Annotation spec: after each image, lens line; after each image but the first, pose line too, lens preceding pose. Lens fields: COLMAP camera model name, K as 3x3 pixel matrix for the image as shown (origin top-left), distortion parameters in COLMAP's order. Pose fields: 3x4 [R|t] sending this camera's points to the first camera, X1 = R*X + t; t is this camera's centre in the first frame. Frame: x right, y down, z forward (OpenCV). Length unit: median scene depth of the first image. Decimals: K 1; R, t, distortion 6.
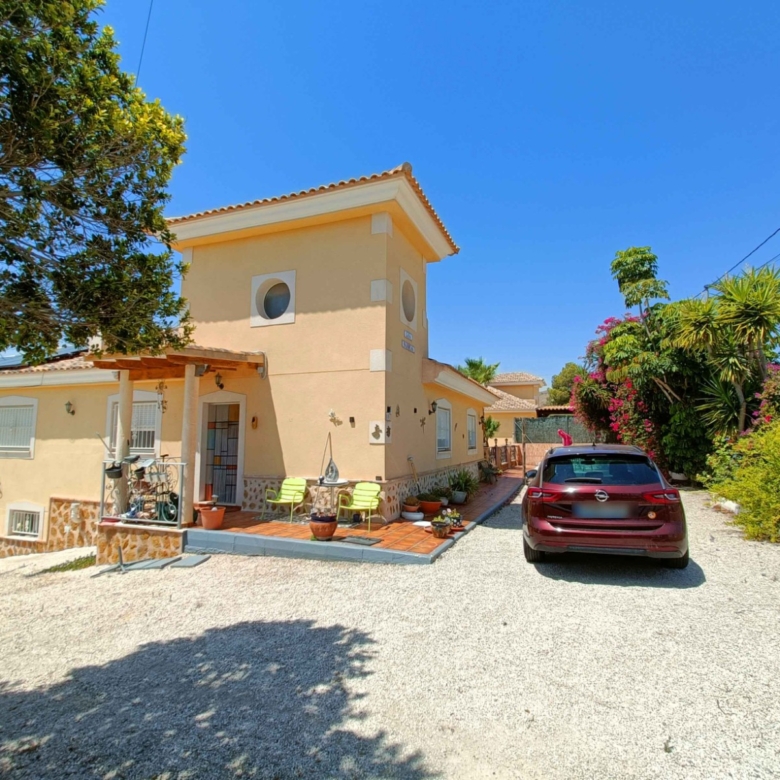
lens RADIAL K [[467.1, 0, 391.6], [0, 467.1, 392.4], [0, 0, 1]] dist [0.008880, -0.002706]
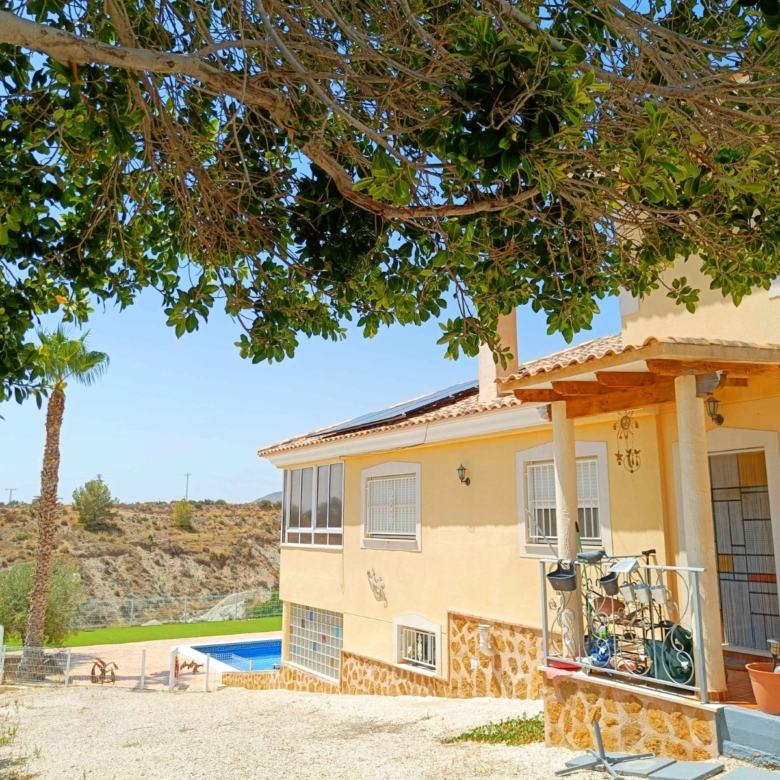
lens RADIAL K [[715.0, 0, 407.4], [0, 715.0, 403.8], [0, 0, 1]] dist [0.004237, 0.000000]
pose [[0.819419, -0.095899, -0.565115, -0.237939], [0.055457, 0.994544, -0.088359, 0.025066], [0.570505, 0.041064, 0.820267, 0.174618]]
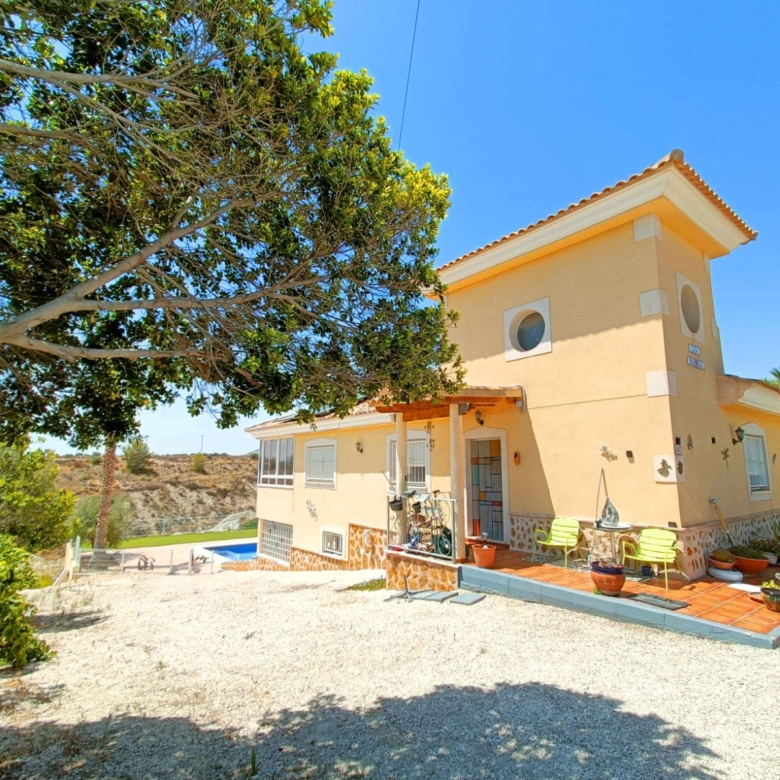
lens RADIAL K [[467.1, 0, 393.4], [0, 467.1, 393.5], [0, 0, 1]] dist [0.008880, -0.002706]
pose [[0.867356, -0.079557, -0.491288, -0.031686], [0.048925, 0.995989, -0.074910, -0.010867], [0.495278, 0.040937, 0.867770, 0.022848]]
